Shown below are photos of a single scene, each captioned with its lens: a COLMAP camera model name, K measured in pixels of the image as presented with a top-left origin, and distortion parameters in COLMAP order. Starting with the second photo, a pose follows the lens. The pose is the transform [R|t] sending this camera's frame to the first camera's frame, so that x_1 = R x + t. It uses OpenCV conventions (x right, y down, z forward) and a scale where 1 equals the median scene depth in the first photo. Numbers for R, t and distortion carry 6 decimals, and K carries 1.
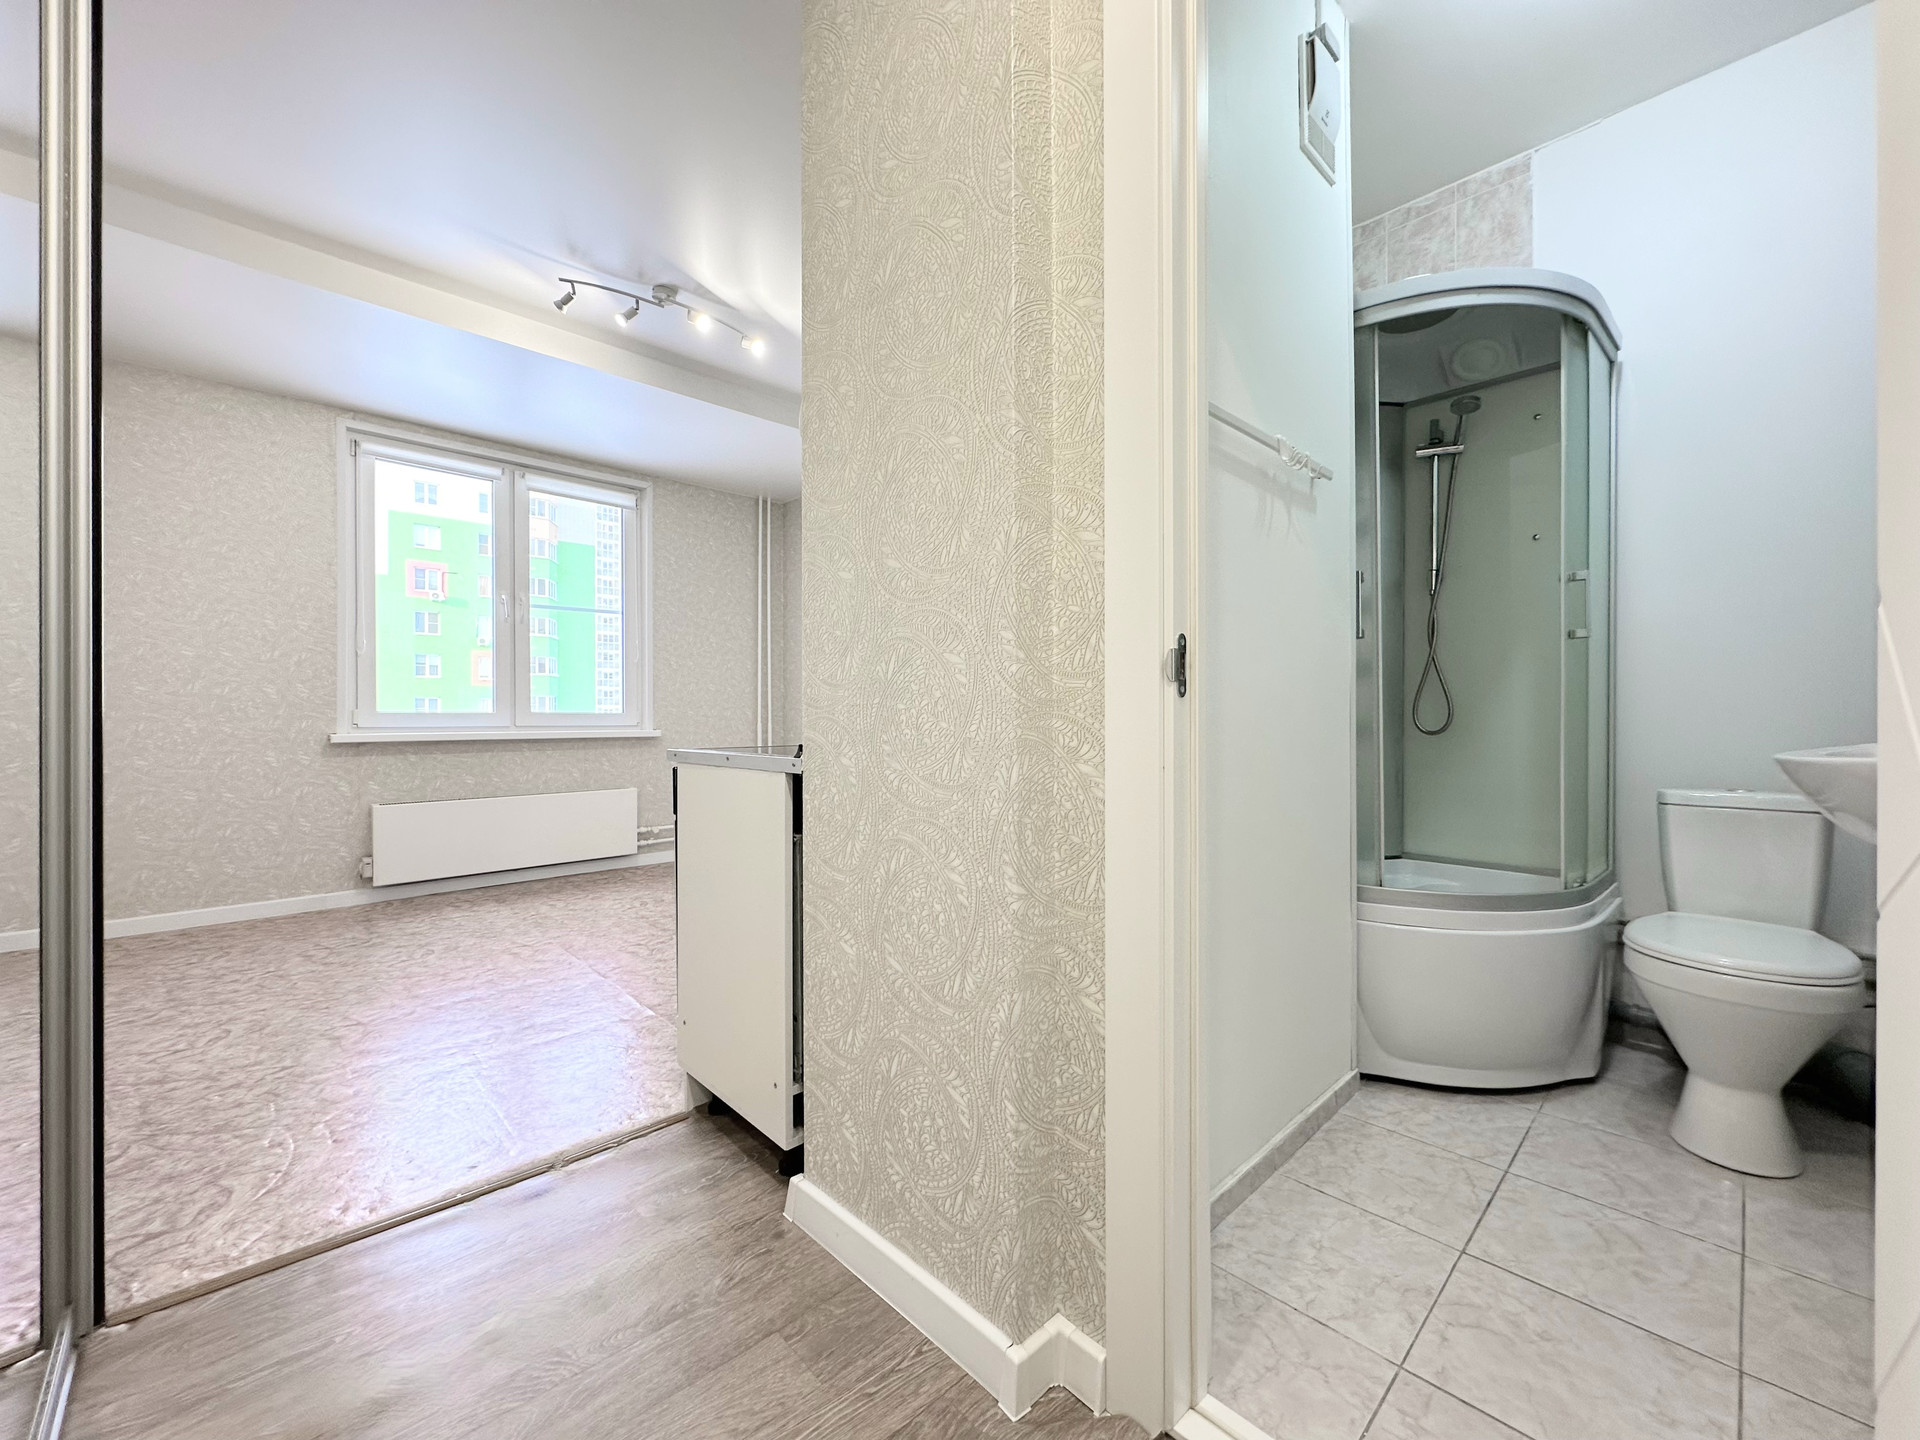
lens RADIAL K [[763.8, 0, 954.6], [0, 763.8, 720.2], [0, 0, 1]] dist [-0.002553, 0.000449]
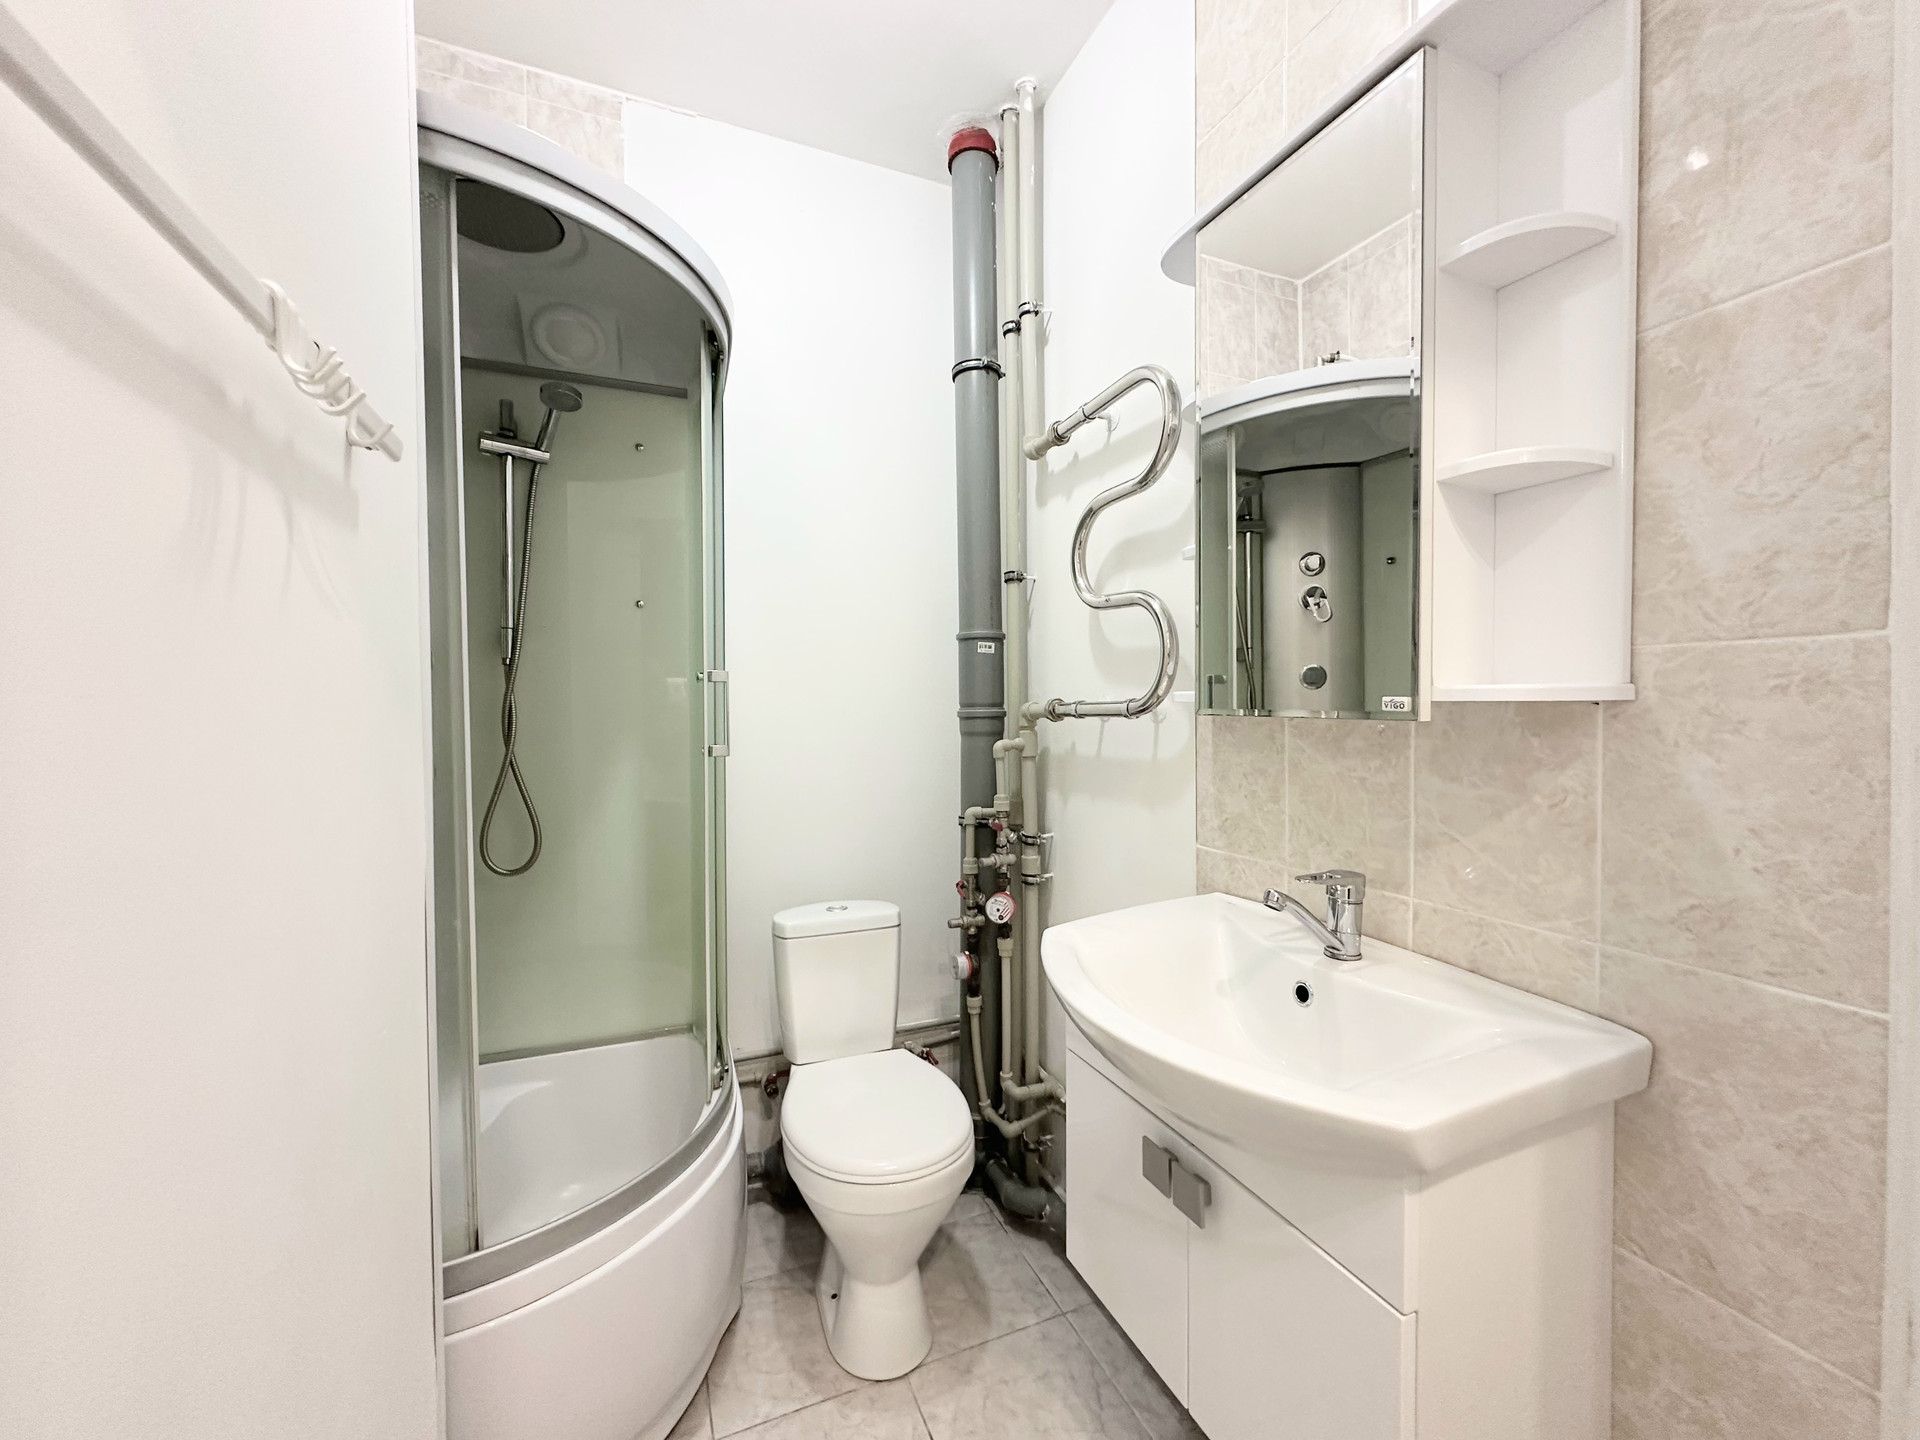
lens RADIAL K [[763.8, 0, 944.9], [0, 763.8, 719.2], [0, 0, 1]] dist [-0.002553, 0.000449]
pose [[0.369199, -0.018860, 0.929159, 0.159938], [0.006187, 0.999822, 0.017837, -0.136911], [-0.929330, -0.000837, 0.369250, 0.432742]]
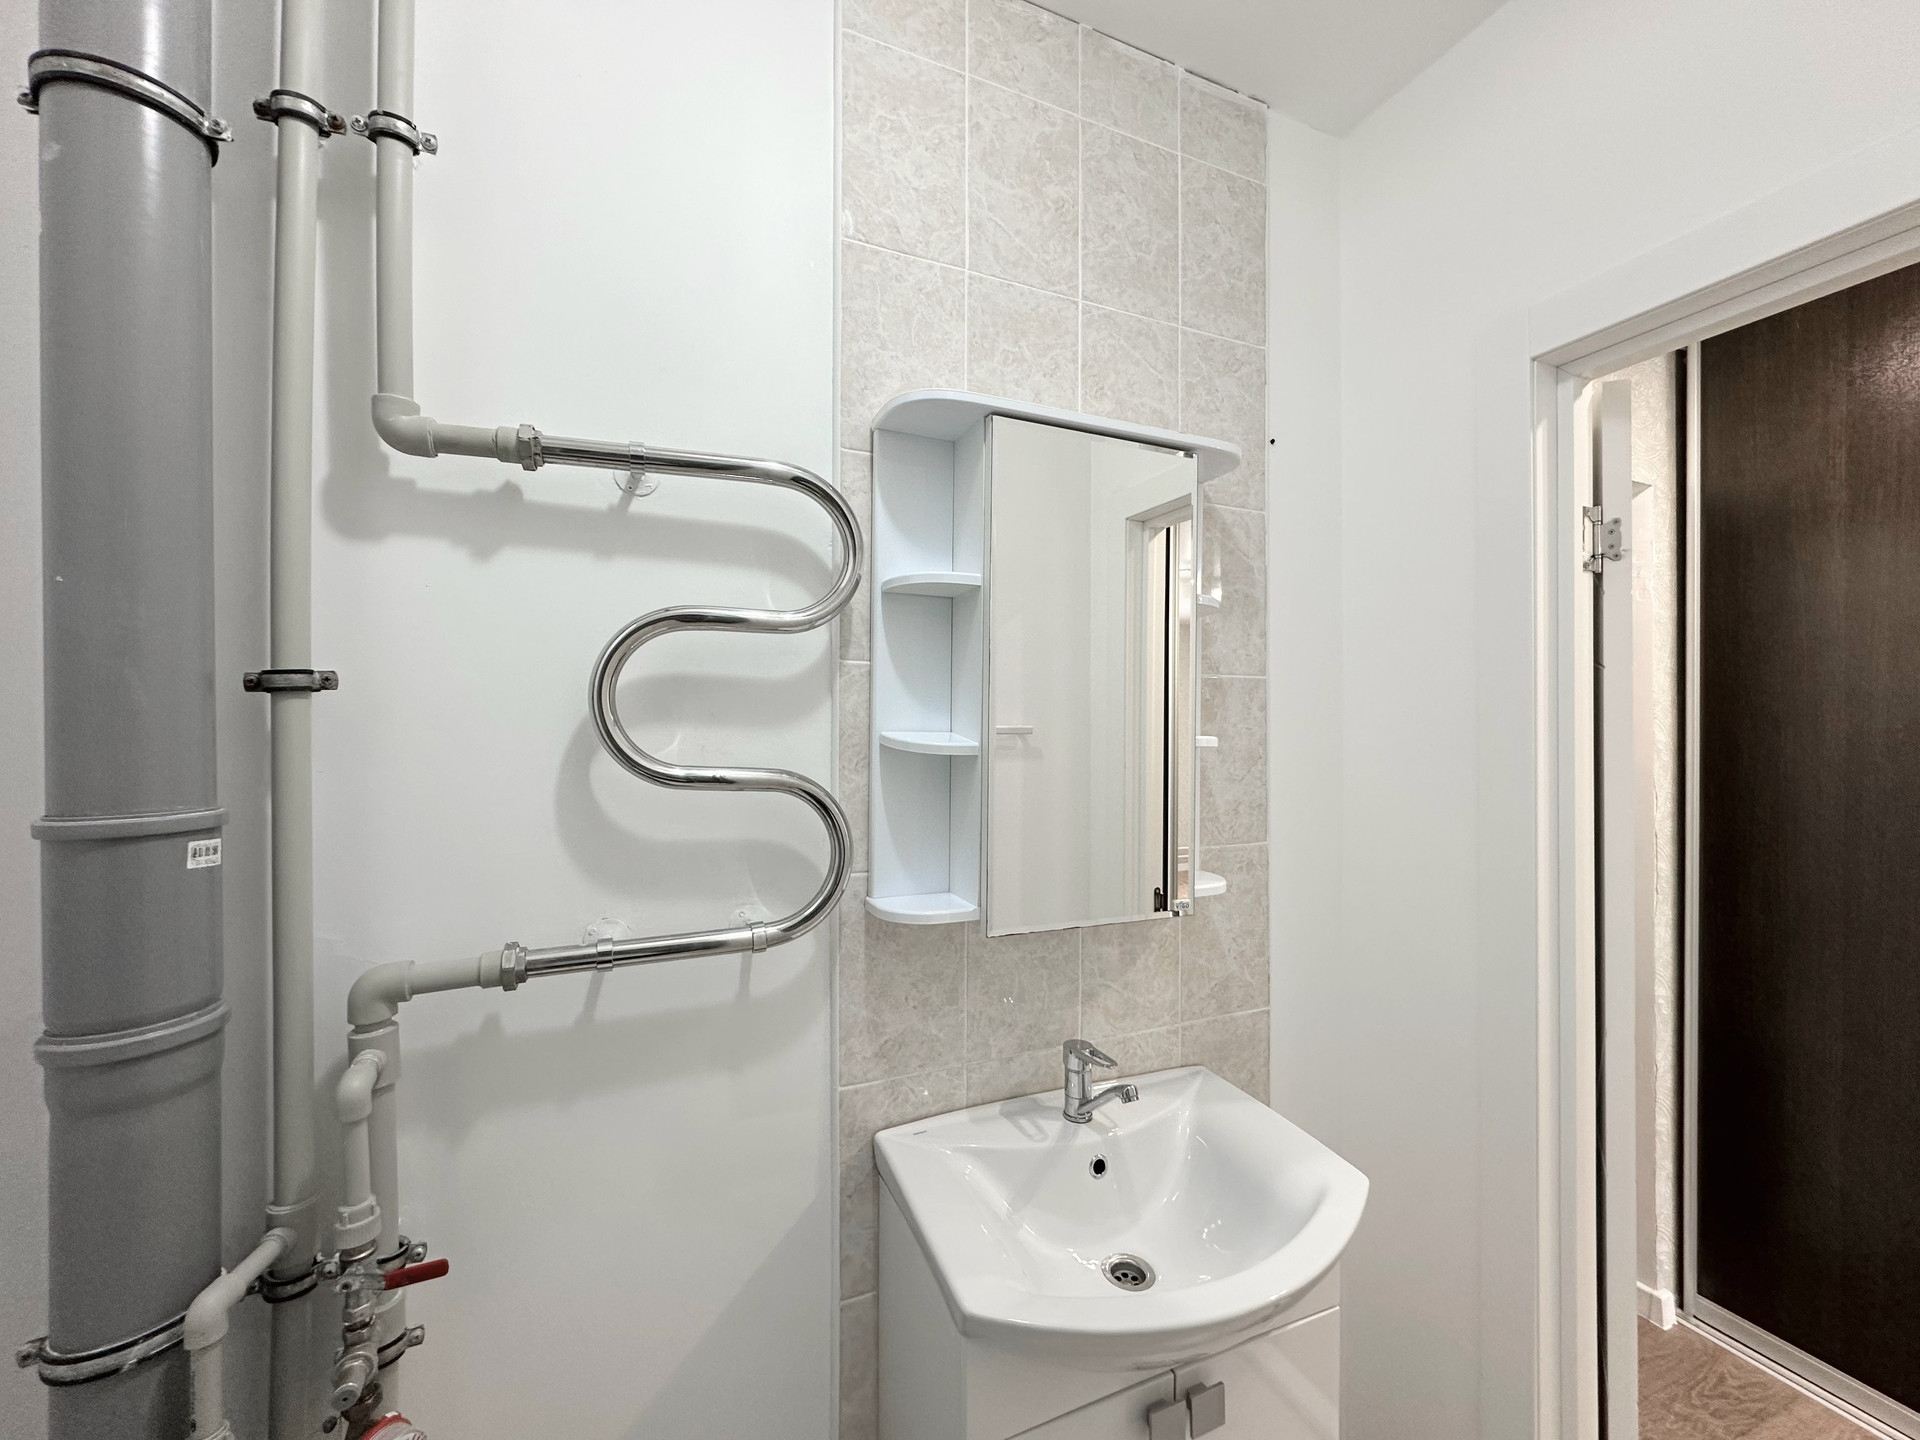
lens RADIAL K [[763.8, 0, 959.3], [0, 763.8, 724.3], [0, 0, 1]] dist [-0.002553, 0.000449]
pose [[-0.937789, 0.001992, 0.347200, 0.550775], [0.000096, 0.999985, -0.005478, -0.254457], [-0.347205, -0.005104, -0.937775, 0.899871]]
